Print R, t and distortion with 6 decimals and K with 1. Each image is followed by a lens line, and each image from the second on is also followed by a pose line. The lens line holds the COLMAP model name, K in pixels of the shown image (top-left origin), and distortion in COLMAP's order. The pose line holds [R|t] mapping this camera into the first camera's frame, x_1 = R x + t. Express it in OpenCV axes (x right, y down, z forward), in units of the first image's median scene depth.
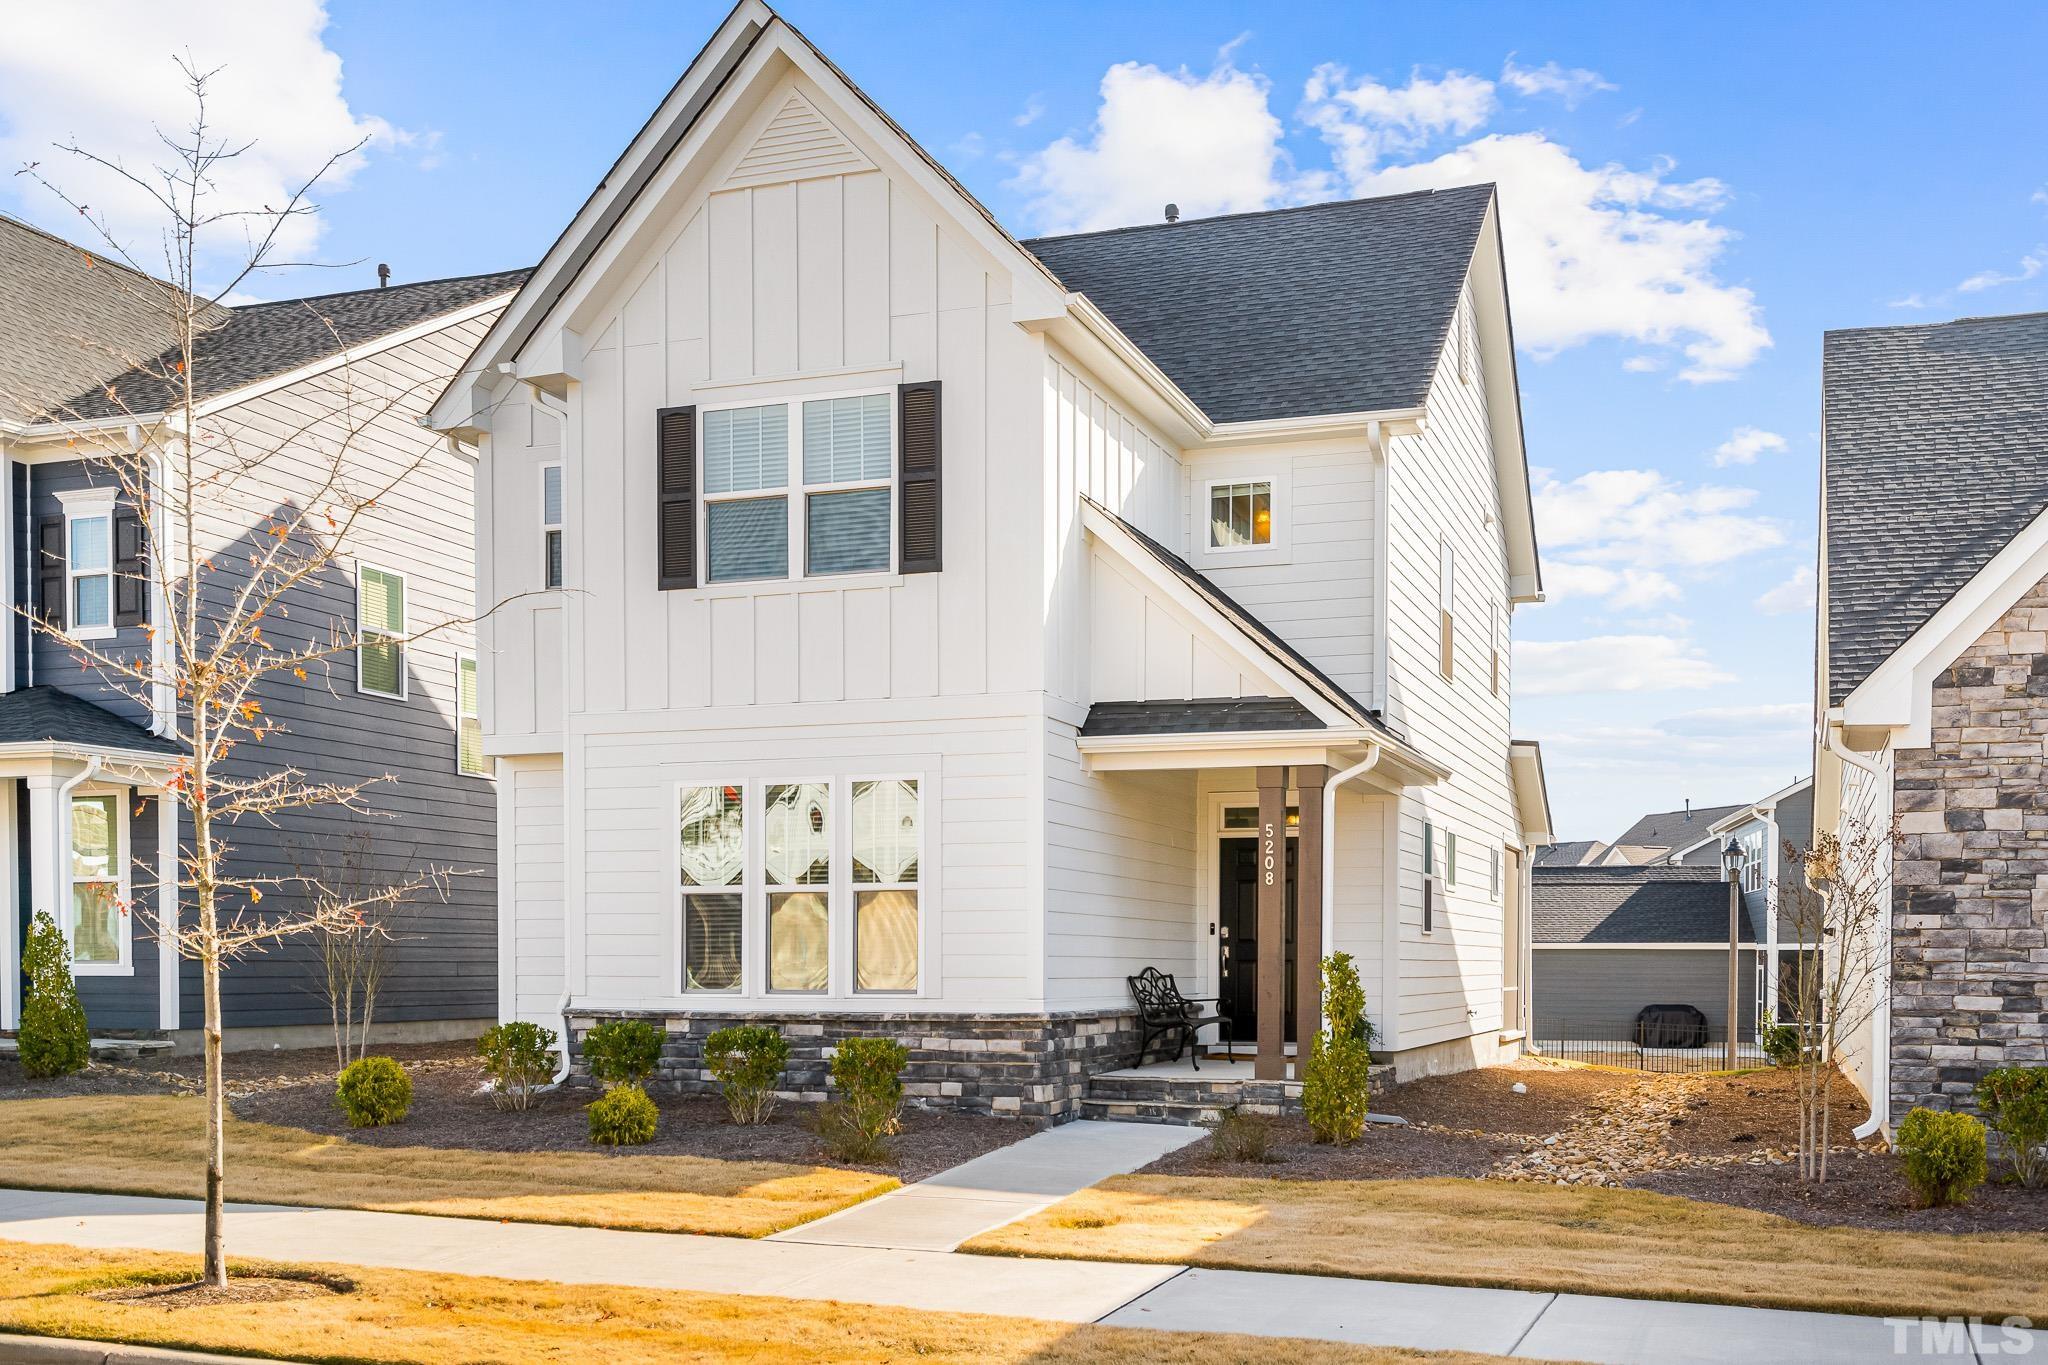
lens RADIAL K [[2013.1, 0, 1024.0], [0, 2013.1, 682.5], [0, 0, 1]] dist [0.009557, 0.009943]
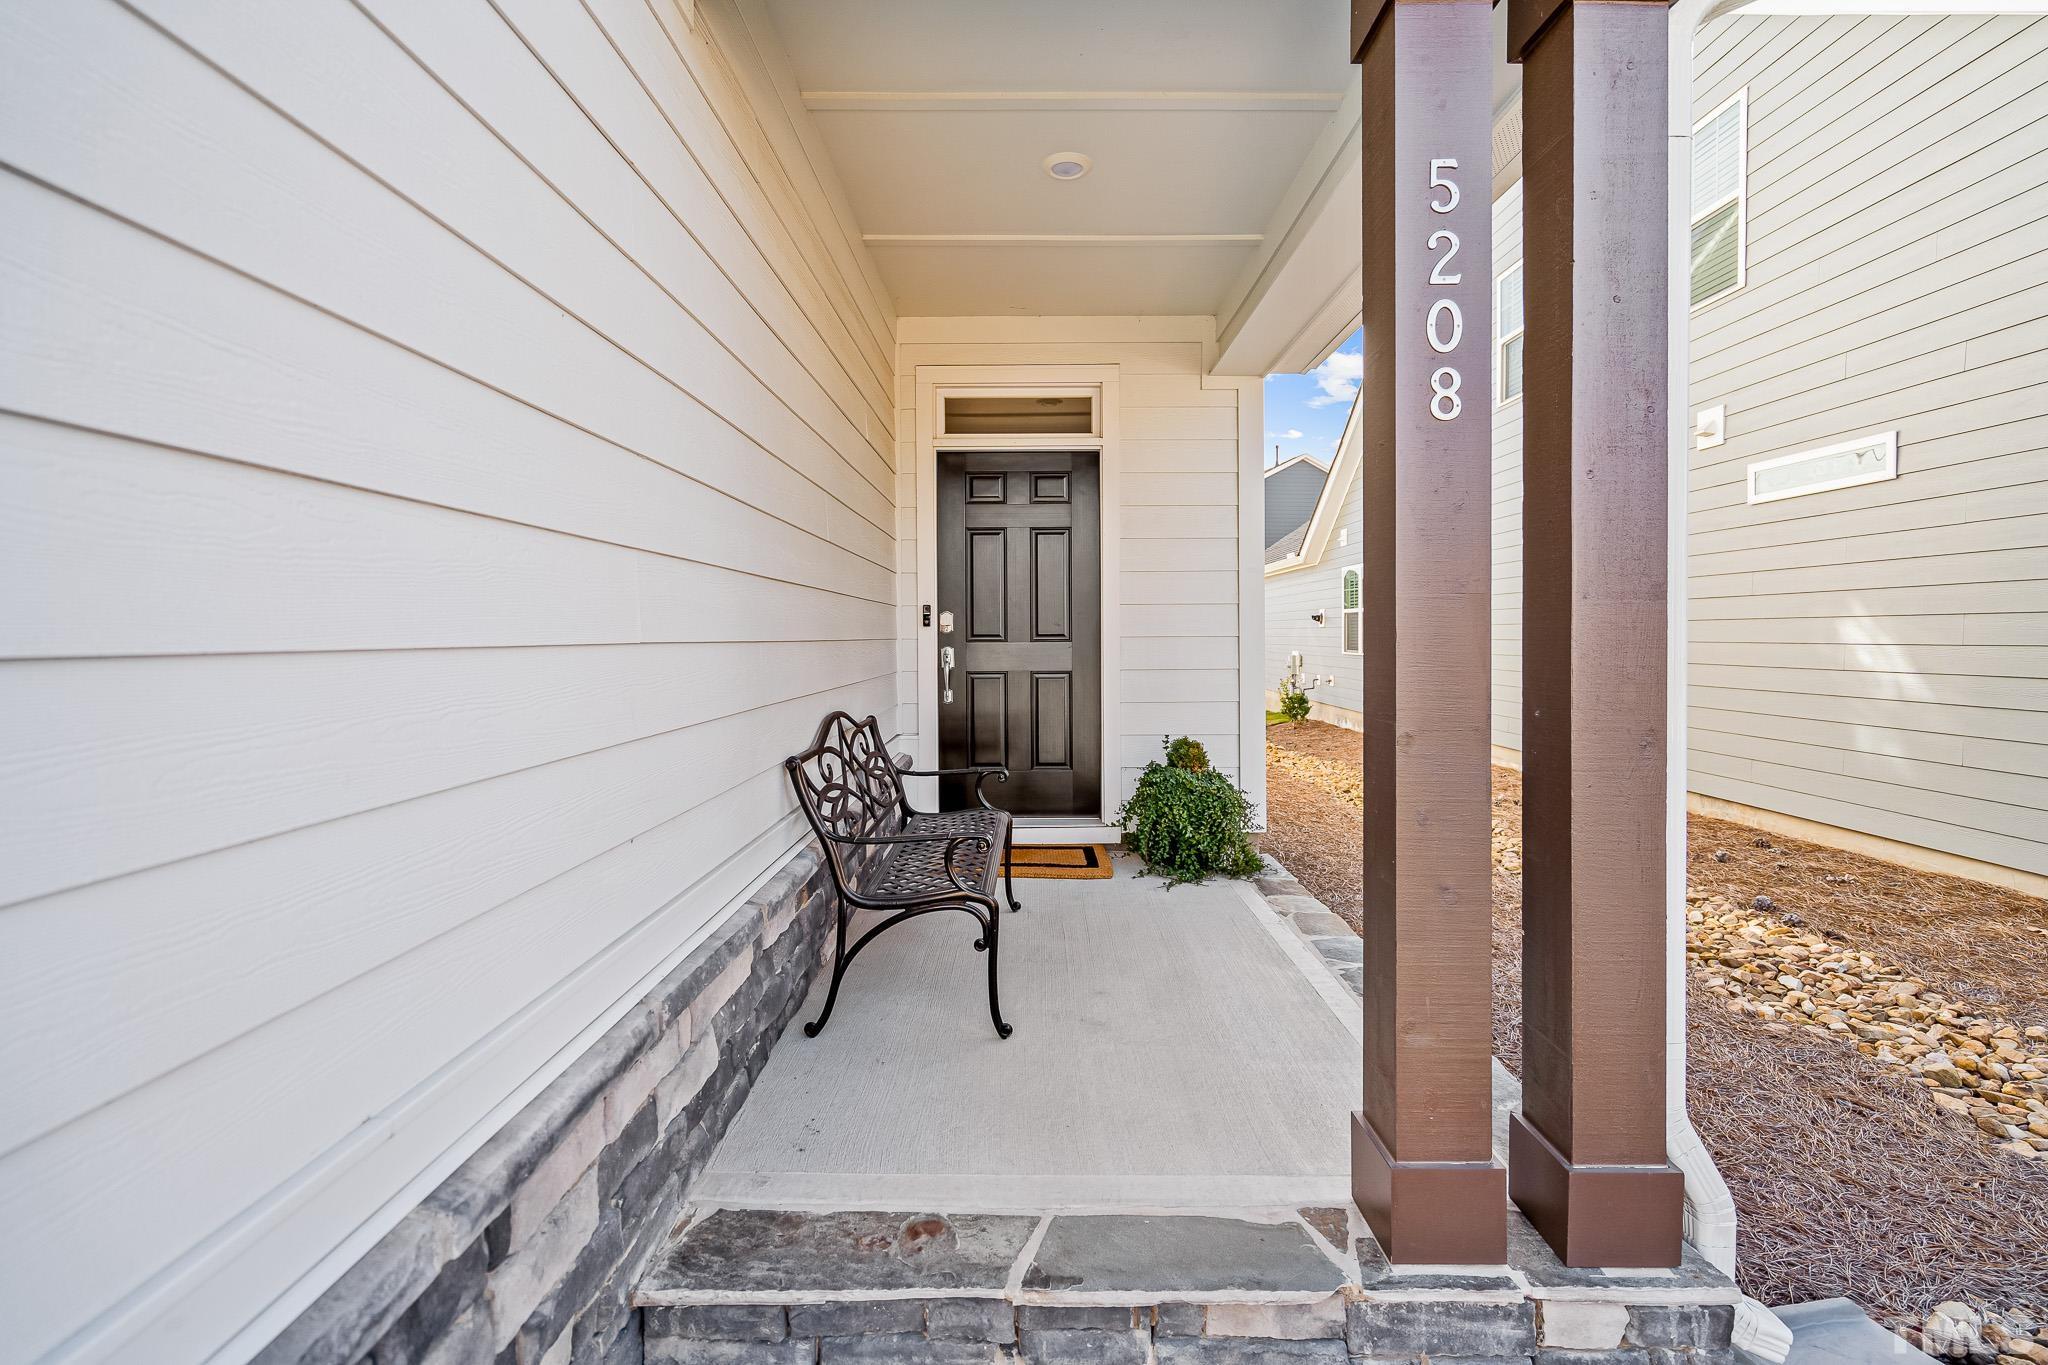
lens RADIAL K [[933.7, 0, 1024.0], [0, 933.7, 682.5], [0, 0, 1]] dist [0.000549, 0.000292]
pose [[0.940447, -0.021232, 0.339276, 0.032458], [-0.043565, 0.982290, 0.182230, 0.091502], [-0.337136, -0.186158, 0.922867, 0.743275]]
